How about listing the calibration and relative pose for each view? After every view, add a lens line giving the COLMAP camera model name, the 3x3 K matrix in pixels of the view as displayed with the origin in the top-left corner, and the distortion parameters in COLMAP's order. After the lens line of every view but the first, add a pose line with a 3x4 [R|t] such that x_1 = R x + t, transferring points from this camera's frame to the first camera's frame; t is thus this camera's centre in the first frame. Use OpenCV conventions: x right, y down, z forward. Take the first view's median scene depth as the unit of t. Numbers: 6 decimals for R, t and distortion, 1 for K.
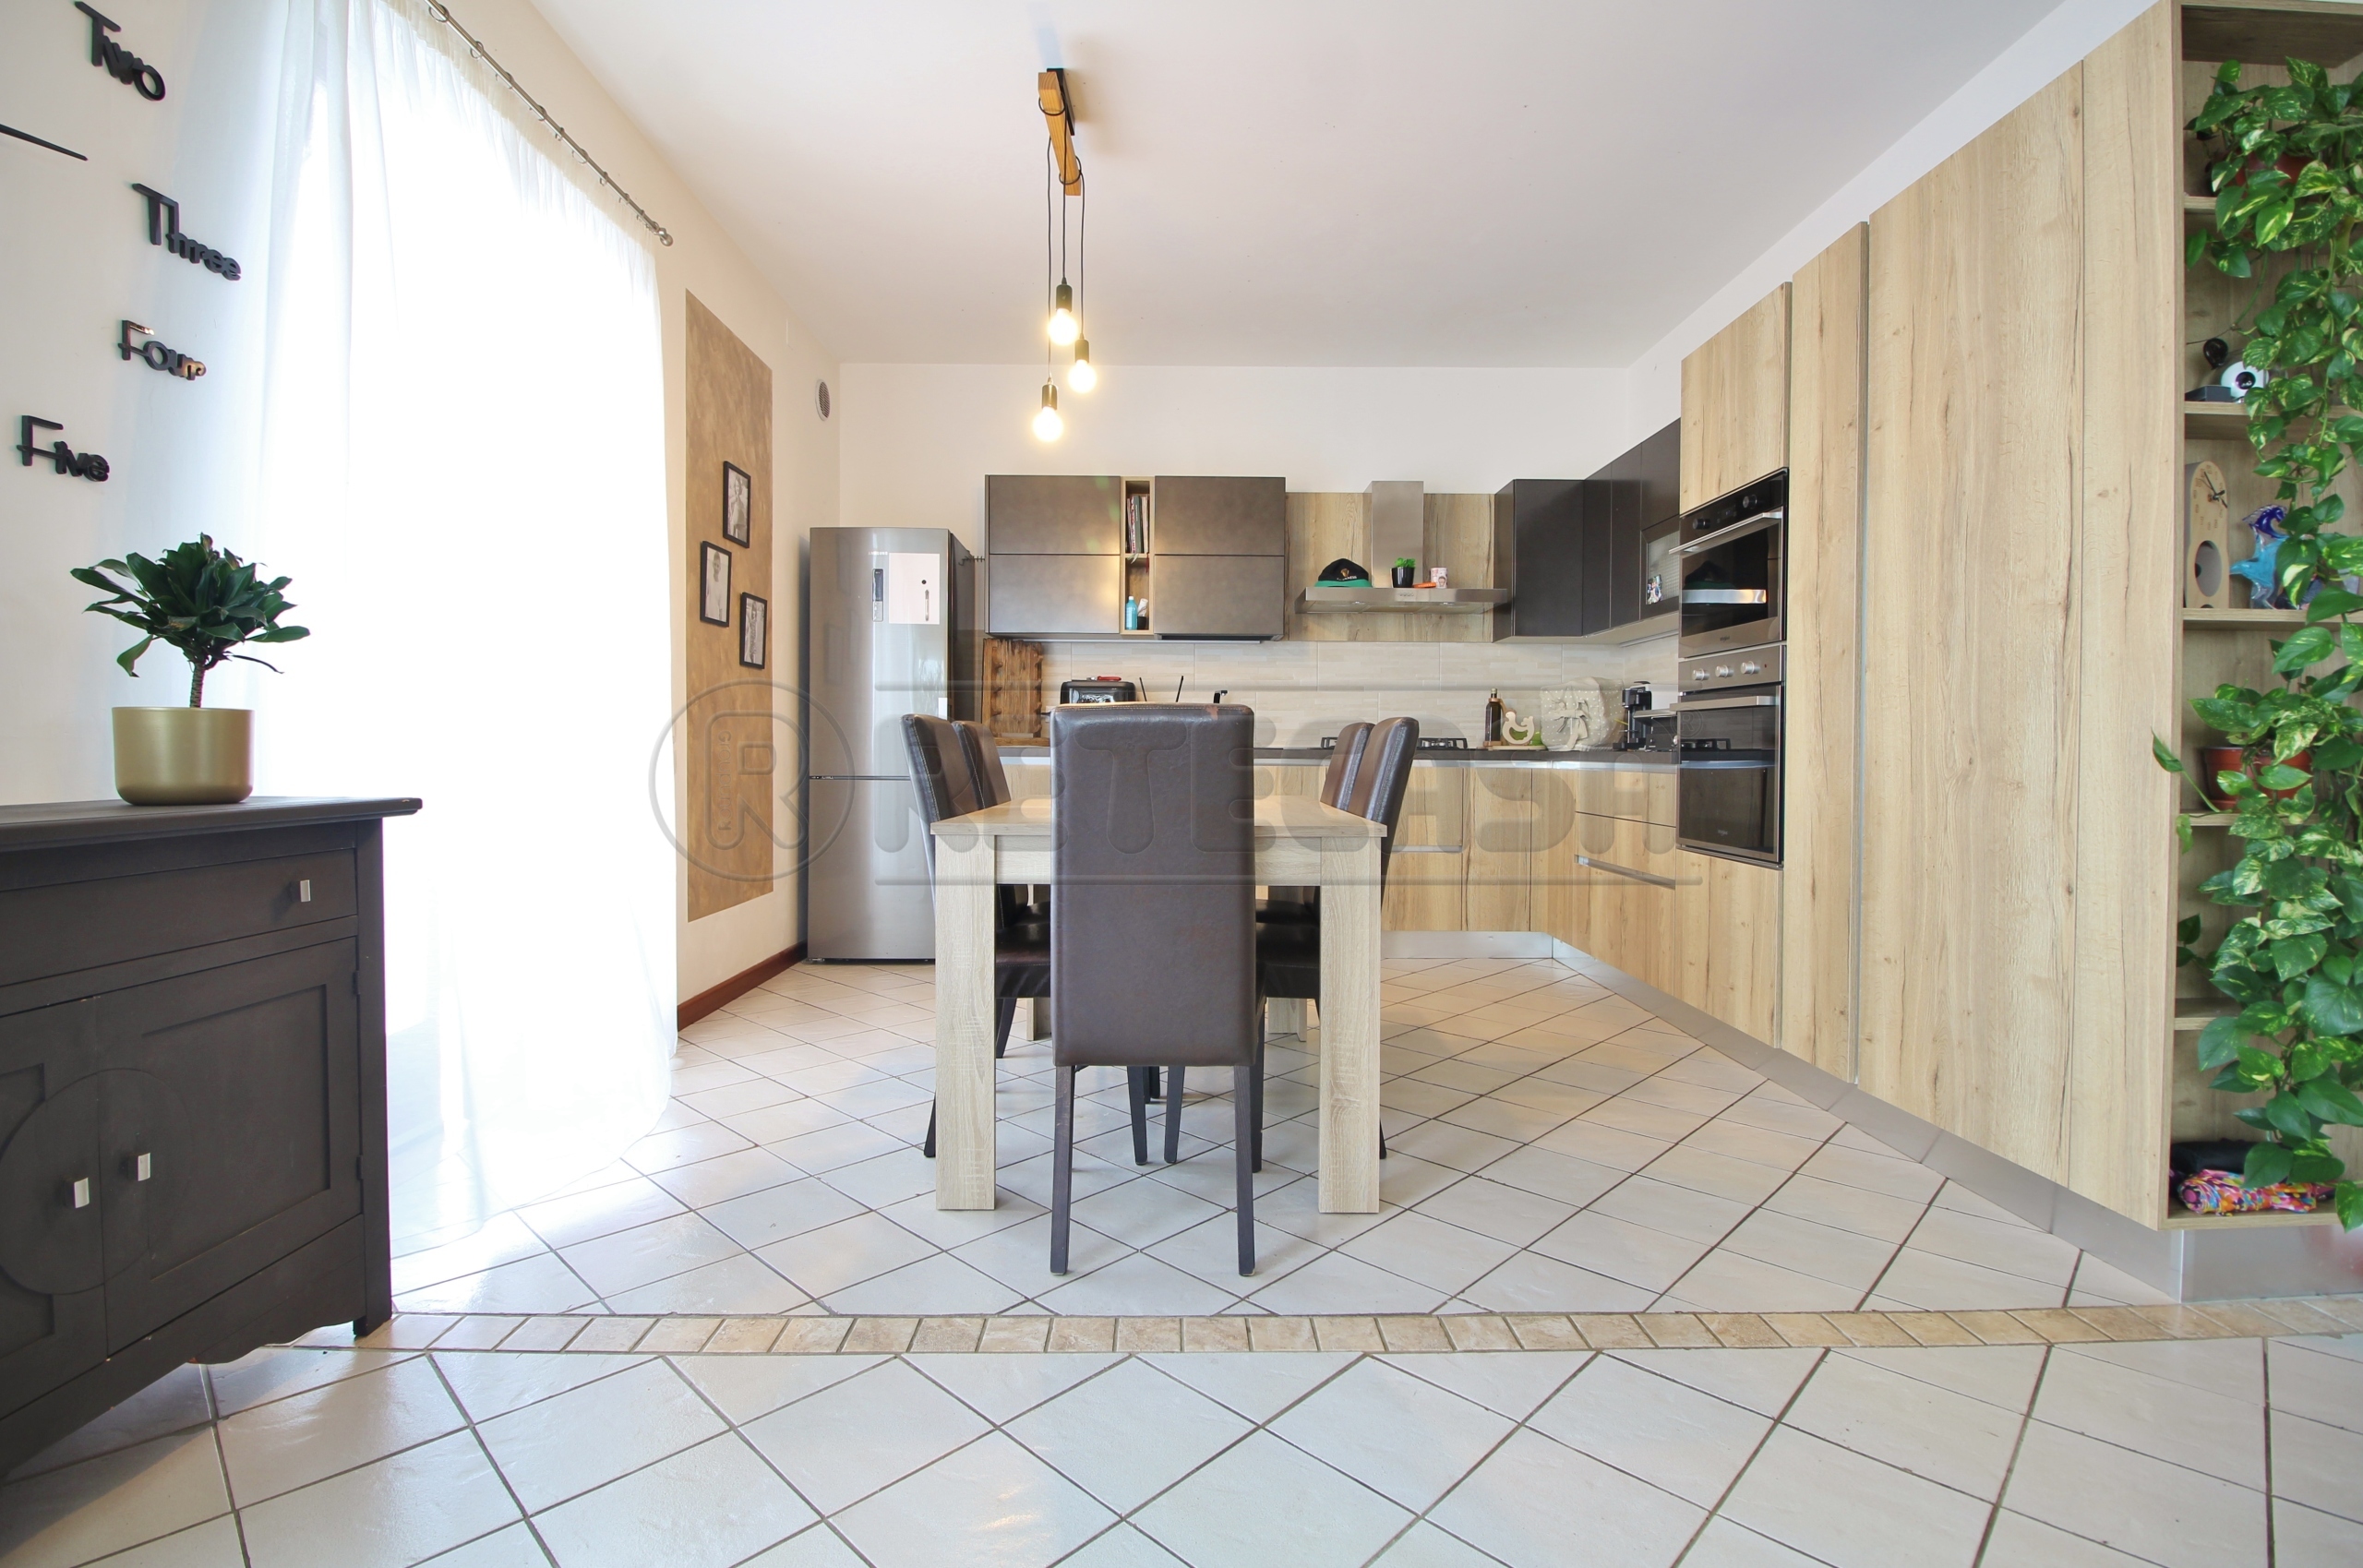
lens RADIAL K [[1099.7, 0, 1184.2], [0, 1099.7, 770.1], [0, 0, 1]] dist [-0.005317, -0.009702]
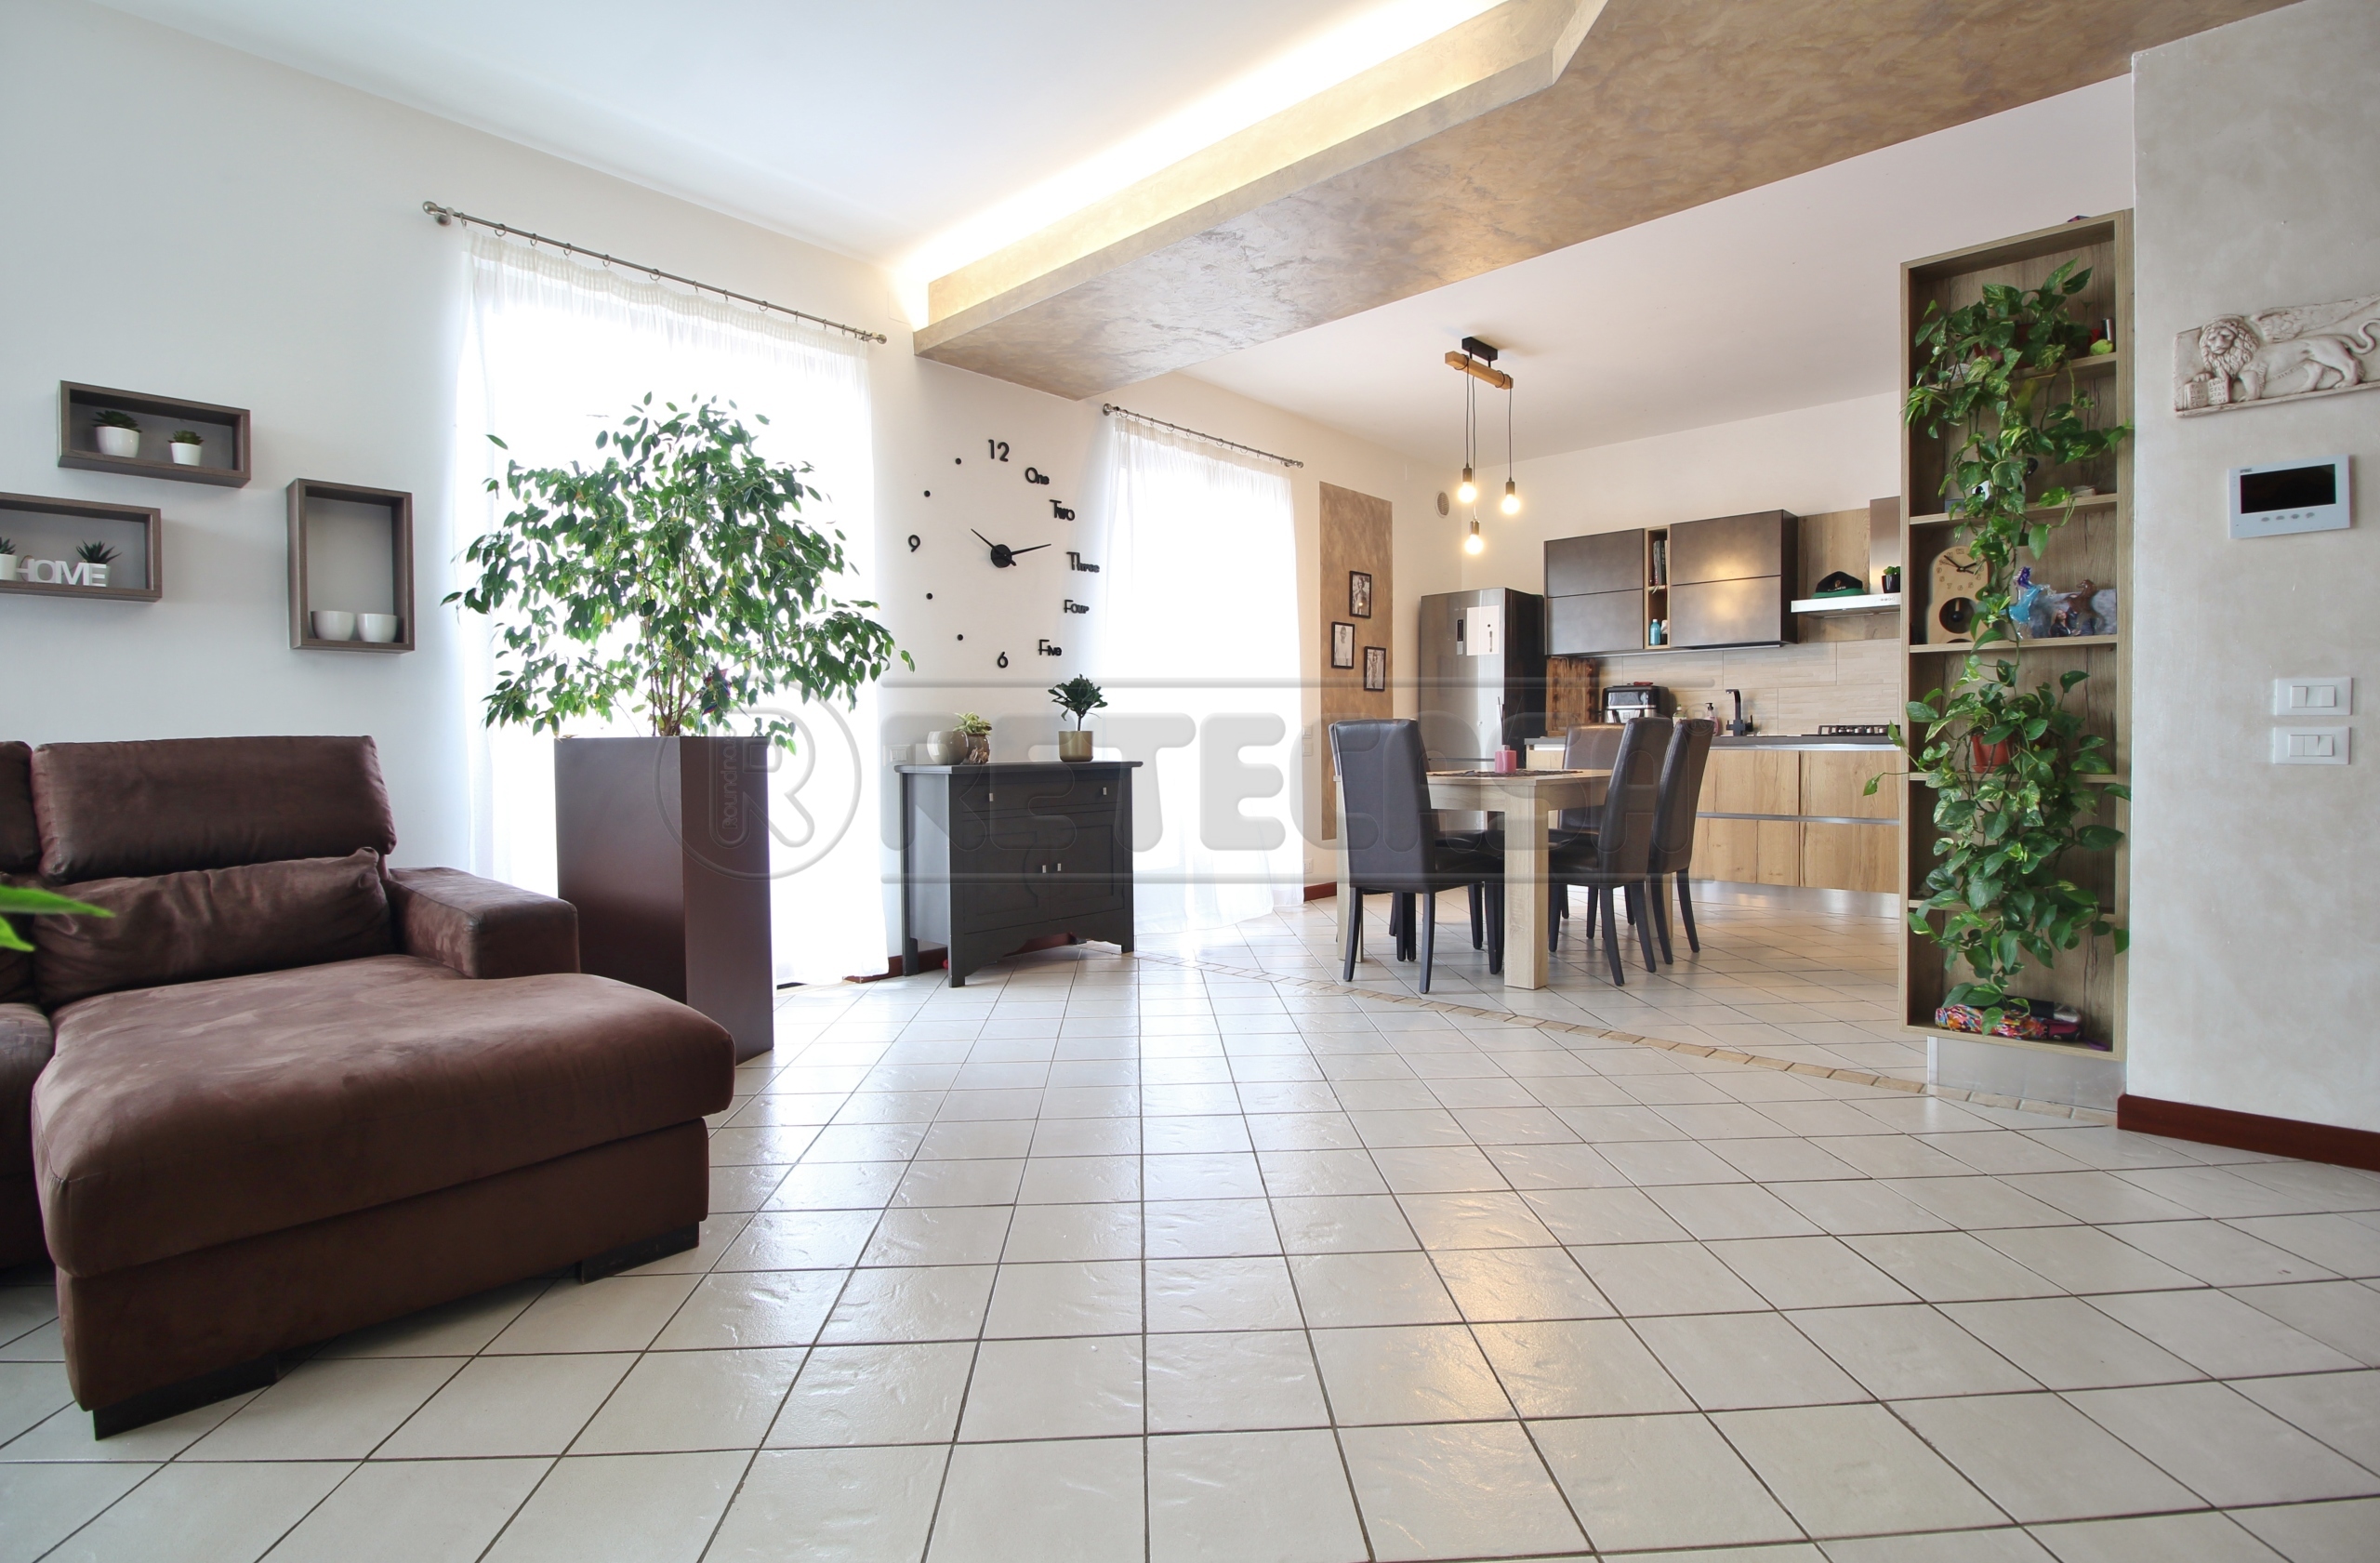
lens RADIAL K [[1118.8, 0, 1185.2], [0, 1118.8, 764.2], [0, 0, 1]] dist [-0.003626, -0.003673]
pose [[0.729623, 0.003319, -0.683842, 0.924006], [-0.001226, 0.999993, 0.003546, 0.016419], [0.683849, -0.001749, 0.729622, -0.690940]]
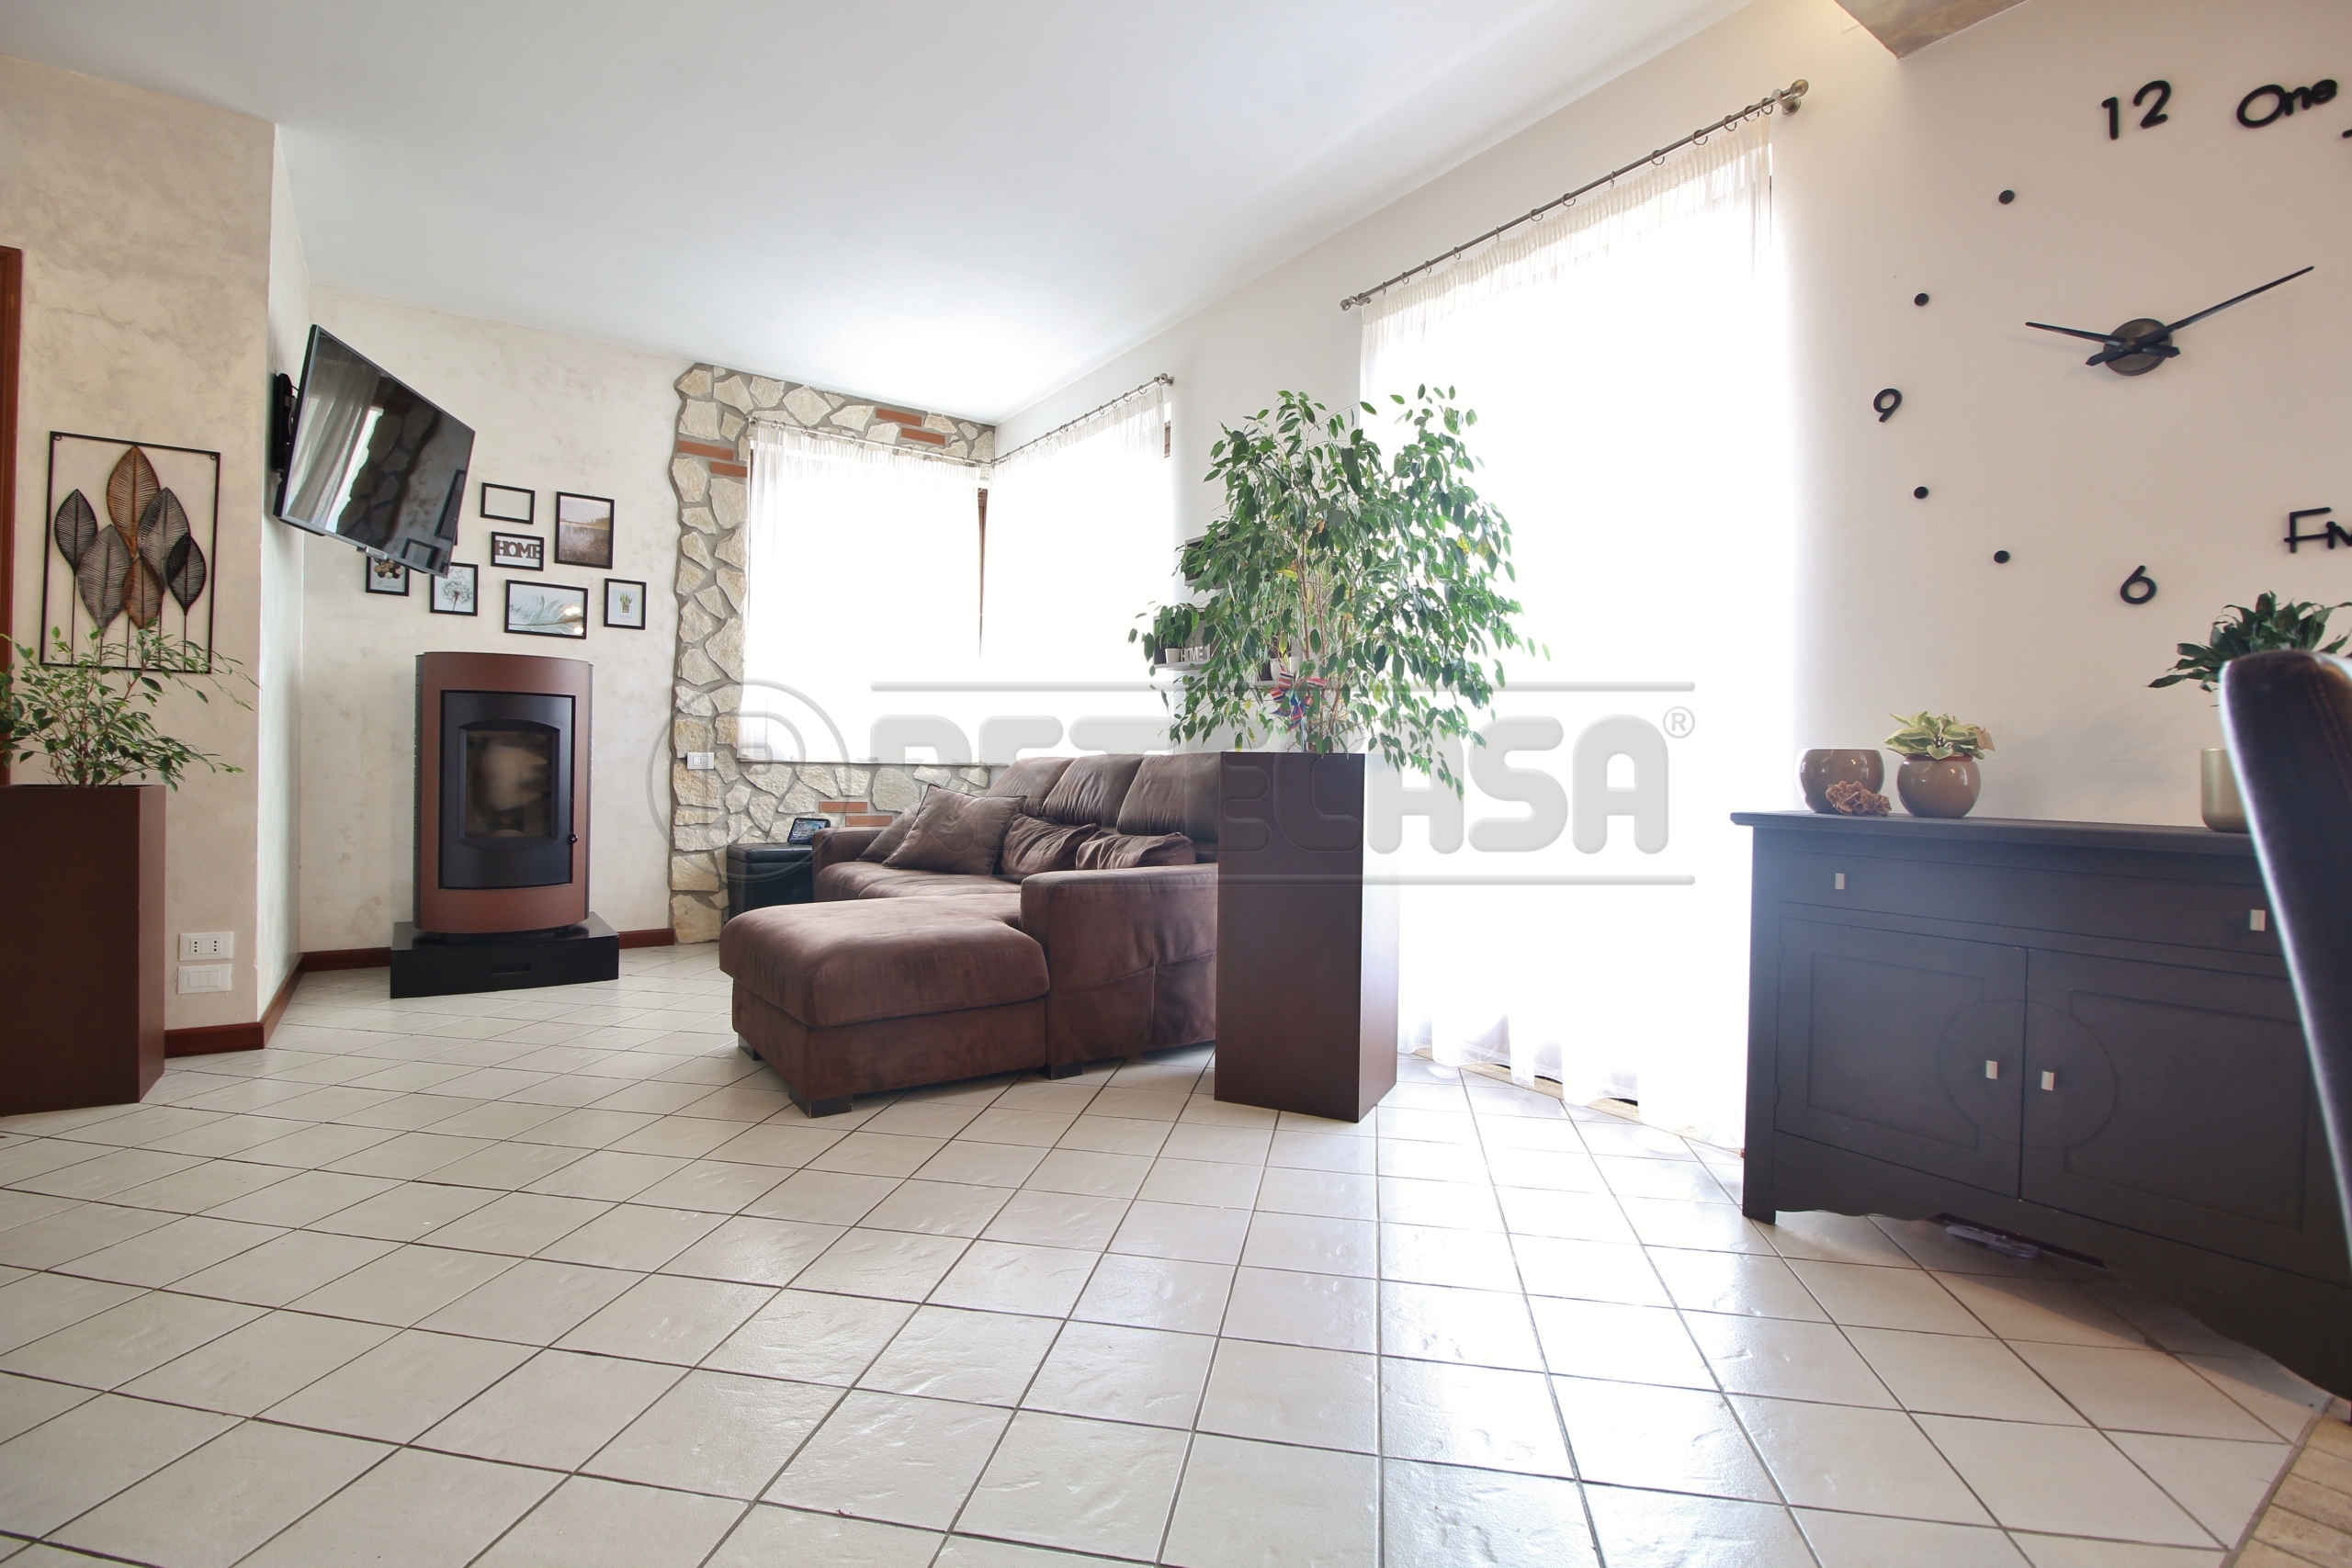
lens RADIAL K [[1094.6, 0, 1185.0], [0, 1094.6, 772.0], [0, 0, 1]] dist [-0.005317, -0.009702]
pose [[-0.826080, -0.013546, -0.563390, 0.401140], [-0.031639, 0.999249, 0.022365, -0.013636], [0.562664, 0.036300, -0.825888, 0.812879]]
